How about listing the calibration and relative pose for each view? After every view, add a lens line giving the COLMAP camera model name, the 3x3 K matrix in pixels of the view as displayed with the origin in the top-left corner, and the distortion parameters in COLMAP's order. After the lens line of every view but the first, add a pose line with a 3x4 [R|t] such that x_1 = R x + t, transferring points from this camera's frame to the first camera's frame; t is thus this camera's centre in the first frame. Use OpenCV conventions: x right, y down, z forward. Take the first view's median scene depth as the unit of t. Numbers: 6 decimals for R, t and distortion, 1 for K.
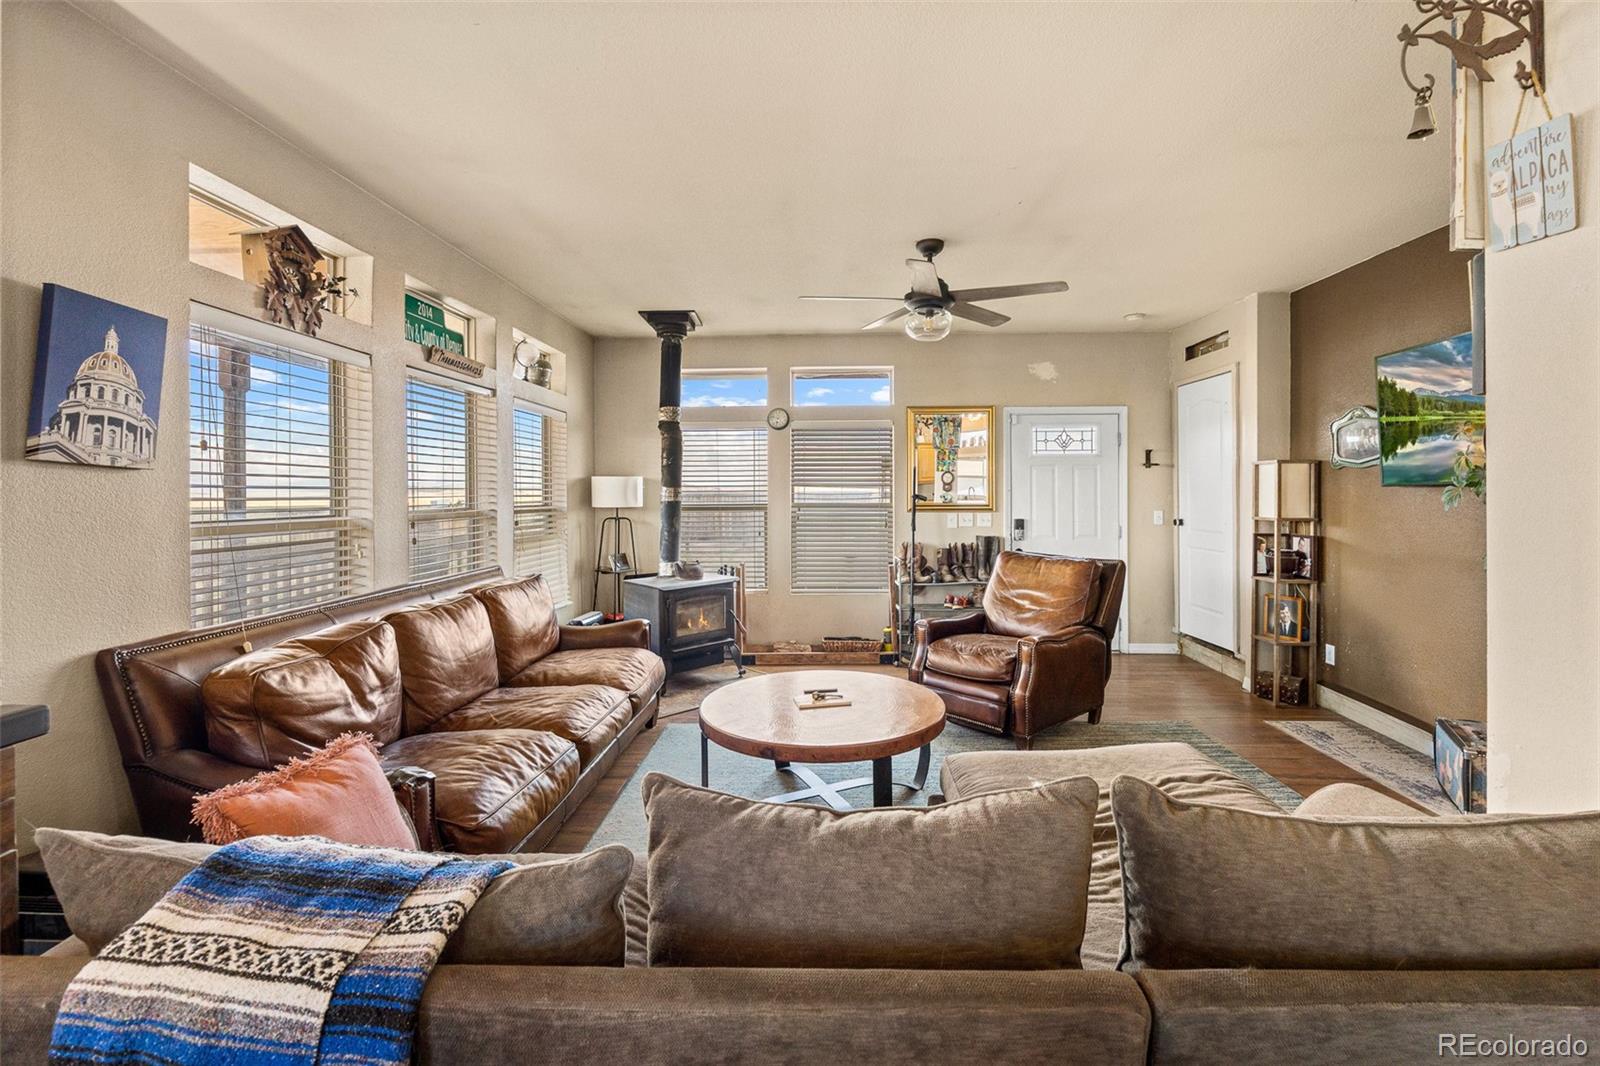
lens RADIAL K [[688.9, 0, 810.0], [0, 688.9, 495.2], [0, 0, 1]] dist [-0.004111, -0.000156]
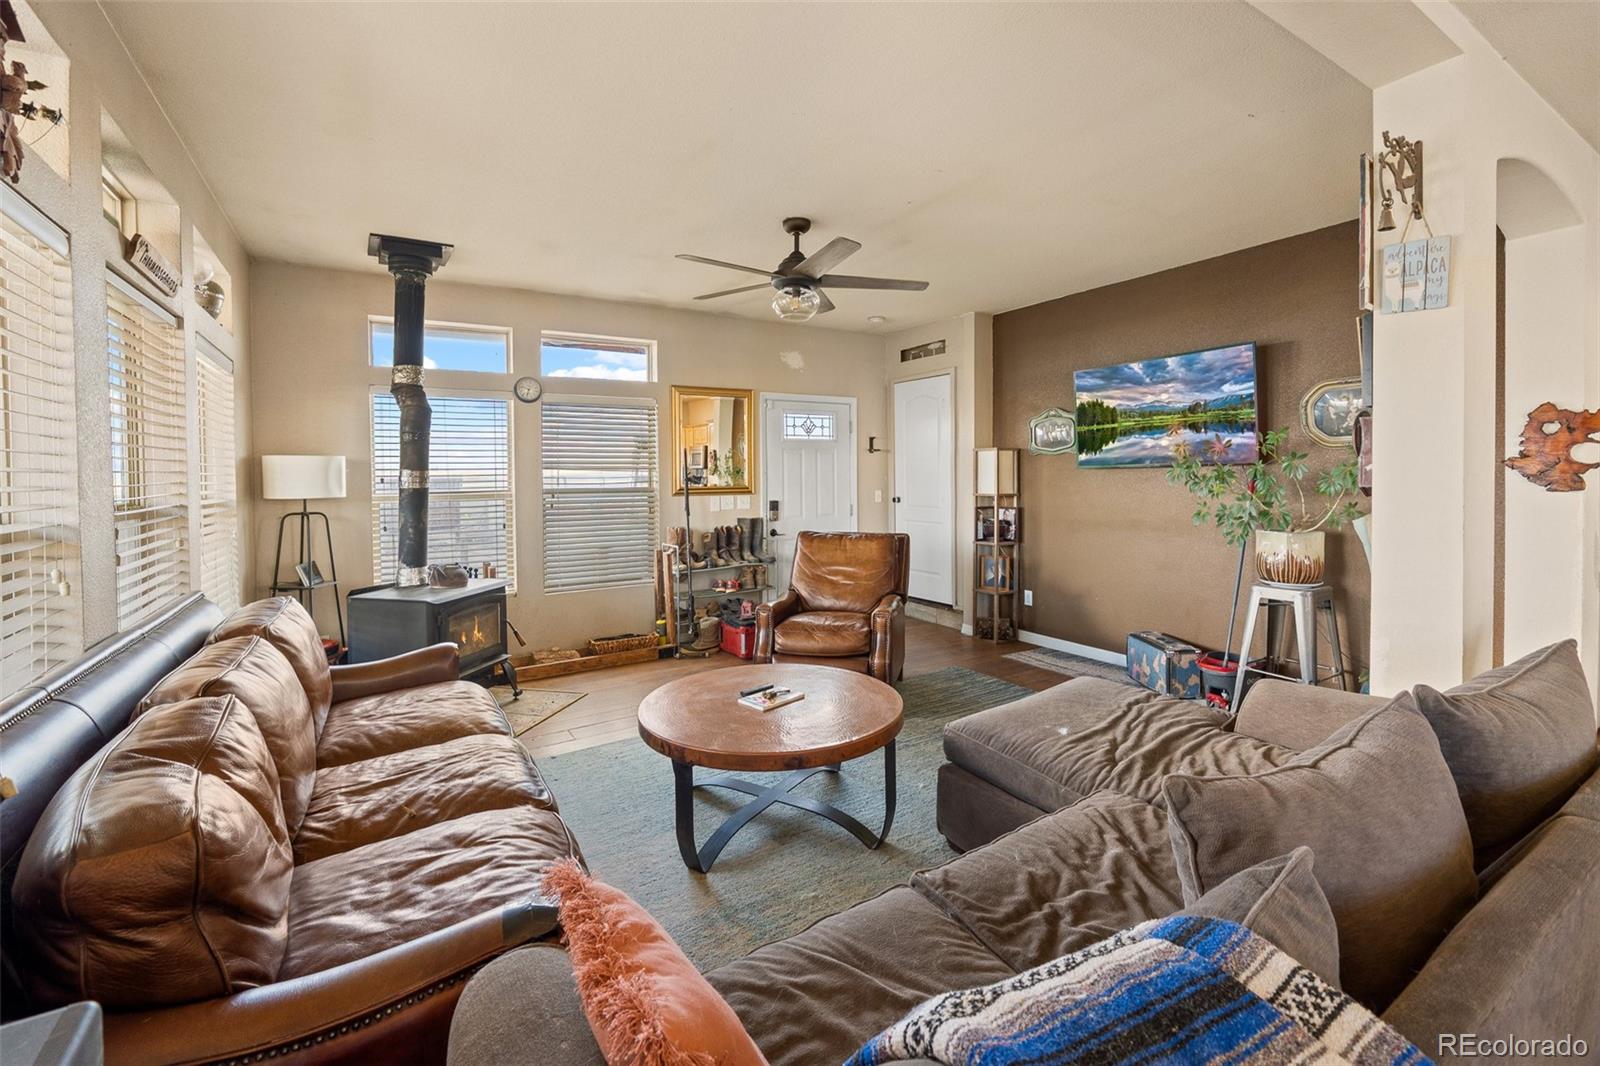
lens RADIAL K [[693.4, 0, 794.4], [0, 693.4, 487.1], [0, 0, 1]] dist [-0.005107, -0.000283]
pose [[0.836770, -0.014486, 0.547363, -0.303947], [0.008617, 0.999875, 0.013290, 0.000633], [-0.547487, -0.006404, 0.836790, 0.134080]]
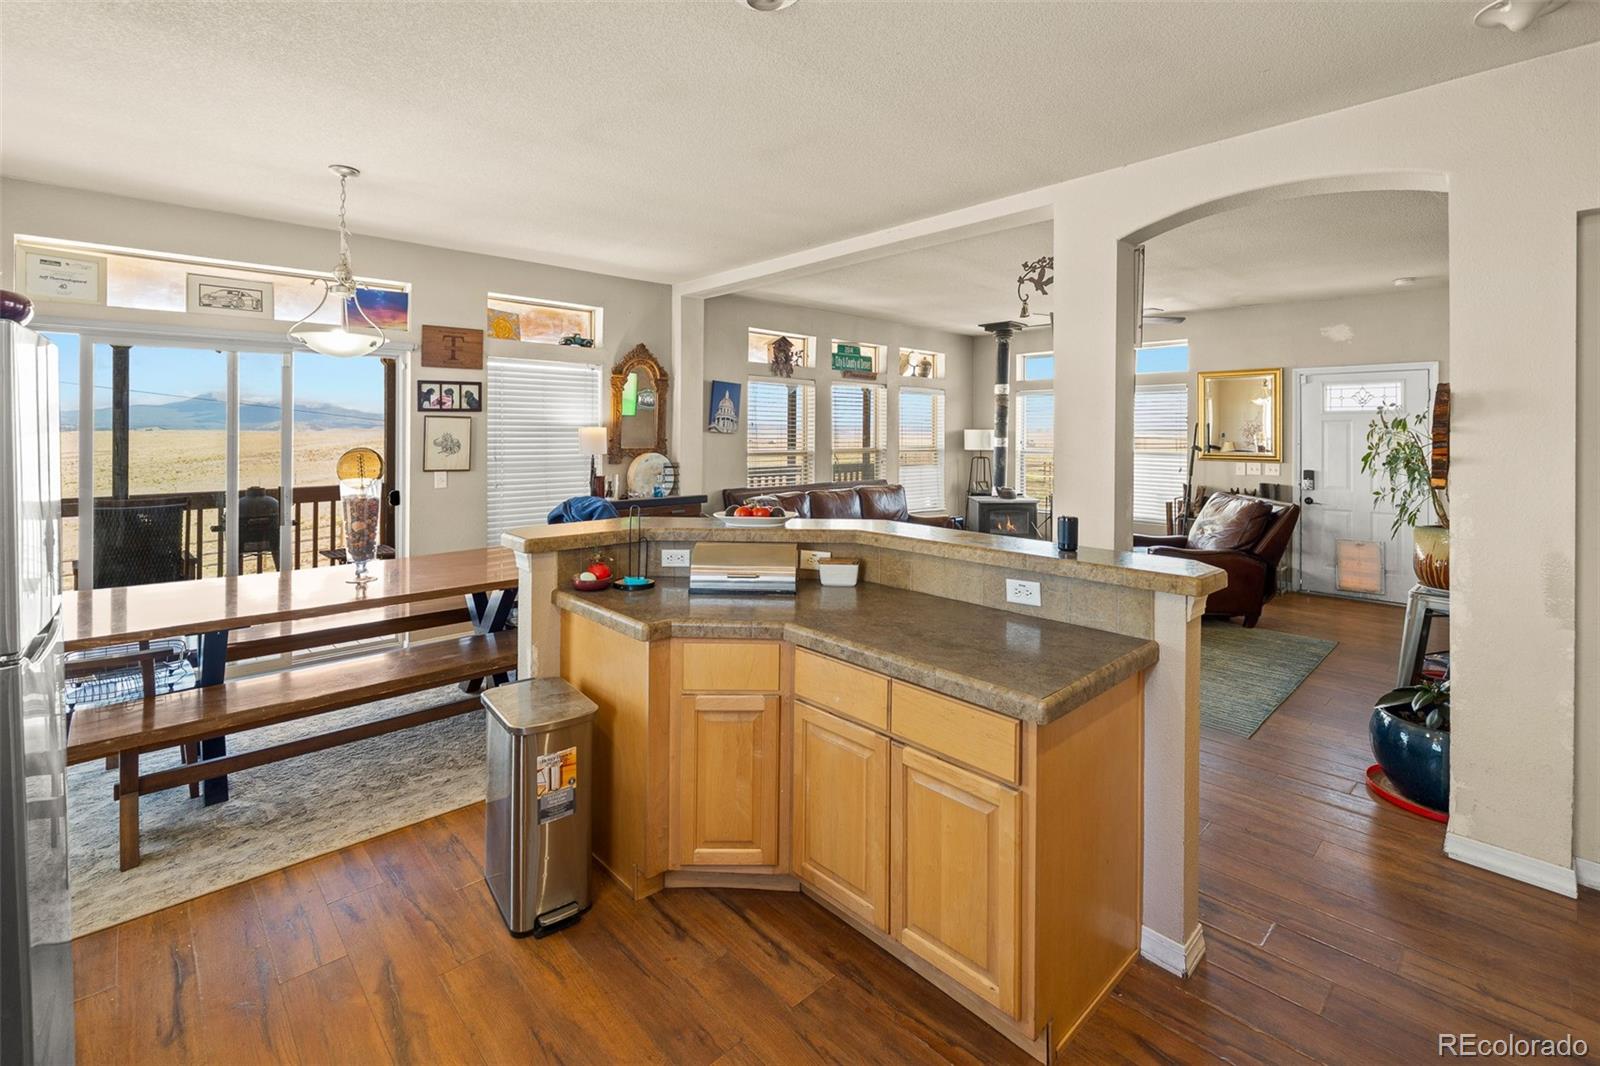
lens RADIAL K [[706.6, 0, 795.3], [0, 706.6, 464.7], [0, 0, 1]] dist [-0.002393, -0.000134]
pose [[0.703815, 0.039323, -0.709294, 0.661359], [-0.011611, 0.998970, 0.043861, -0.017234], [0.710288, -0.022634, 0.703547, -0.469827]]
